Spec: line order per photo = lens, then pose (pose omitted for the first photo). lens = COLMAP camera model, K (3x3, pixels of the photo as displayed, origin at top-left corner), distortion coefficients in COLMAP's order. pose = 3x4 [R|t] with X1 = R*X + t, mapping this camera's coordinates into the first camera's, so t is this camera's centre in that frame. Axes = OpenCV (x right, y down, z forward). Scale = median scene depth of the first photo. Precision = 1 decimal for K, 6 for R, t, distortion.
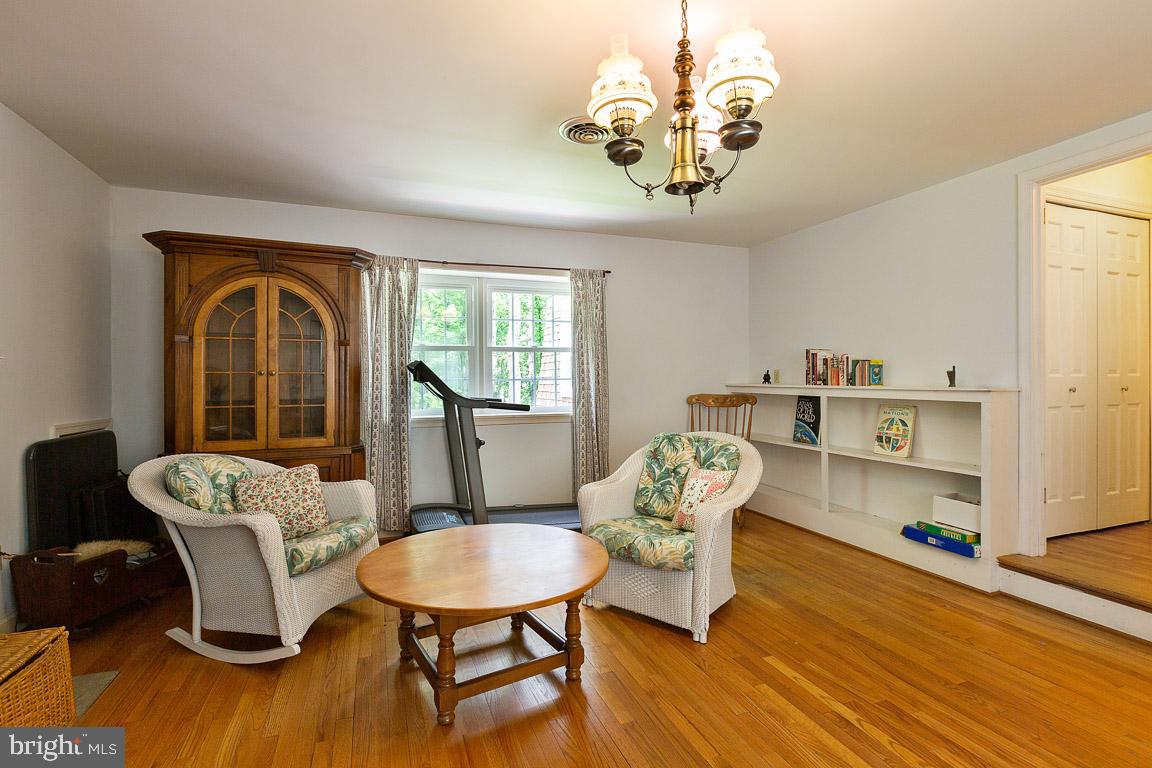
lens RADIAL K [[540.5, 0, 574.1], [0, 540.5, 377.8], [0, 0, 1]] dist [-0.035643, 0.000006]
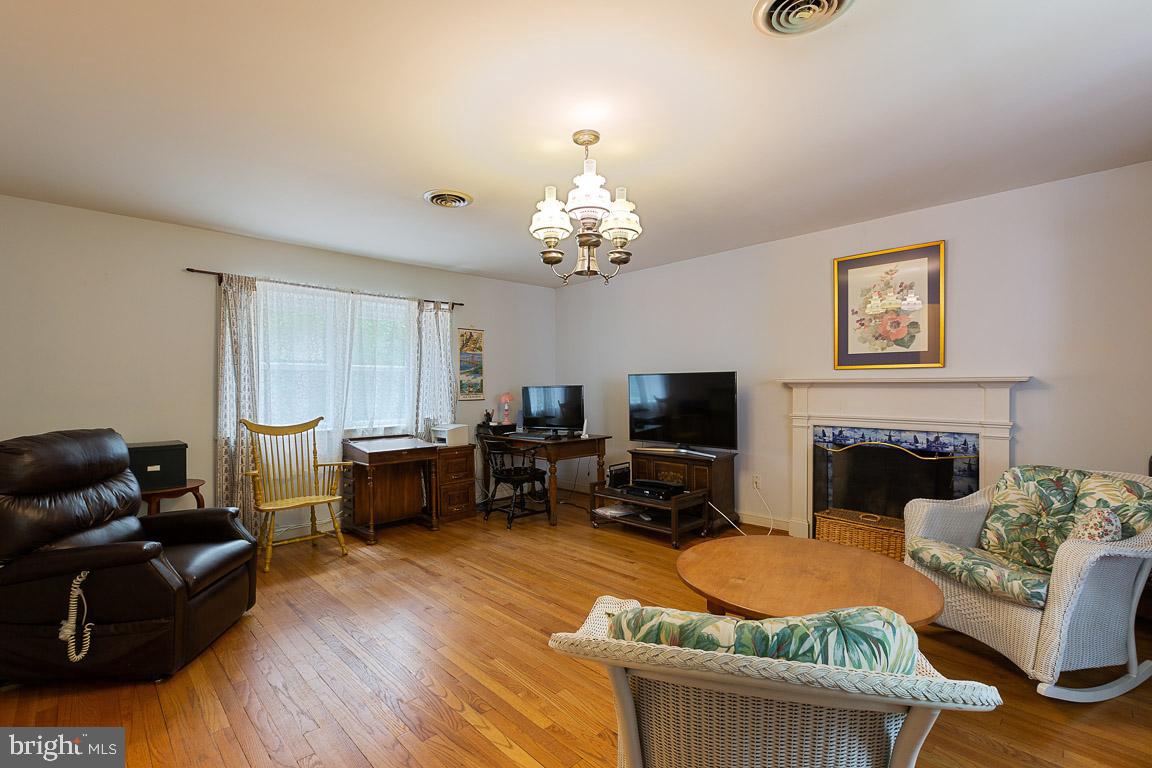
lens RADIAL K [[511.8, 0, 571.0], [0, 511.8, 384.0], [0, 0, 1]] dist [-0.000552, -0.000324]
pose [[-0.916325, 0.005740, -0.400395, 0.413009], [0.005843, 0.999982, 0.000964, -0.014922], [0.400393, -0.001456, -0.916342, 1.131611]]
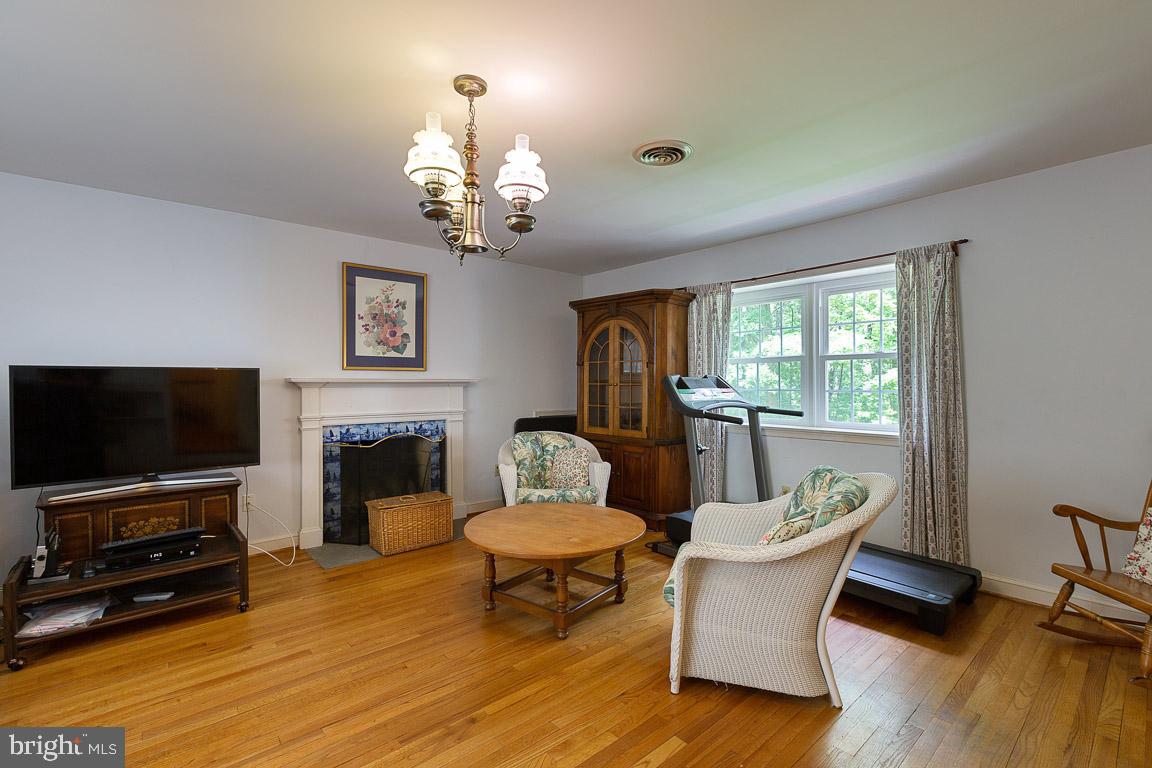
lens RADIAL K [[511.8, 0, 571.0], [0, 511.8, 384.0], [0, 0, 1]] dist [-0.000552, -0.000324]
pose [[0.352592, 0.006975, -0.935751, 0.703609], [-0.000816, 0.999974, 0.007146, -0.019133], [0.935777, -0.001756, 0.352589, 0.384037]]
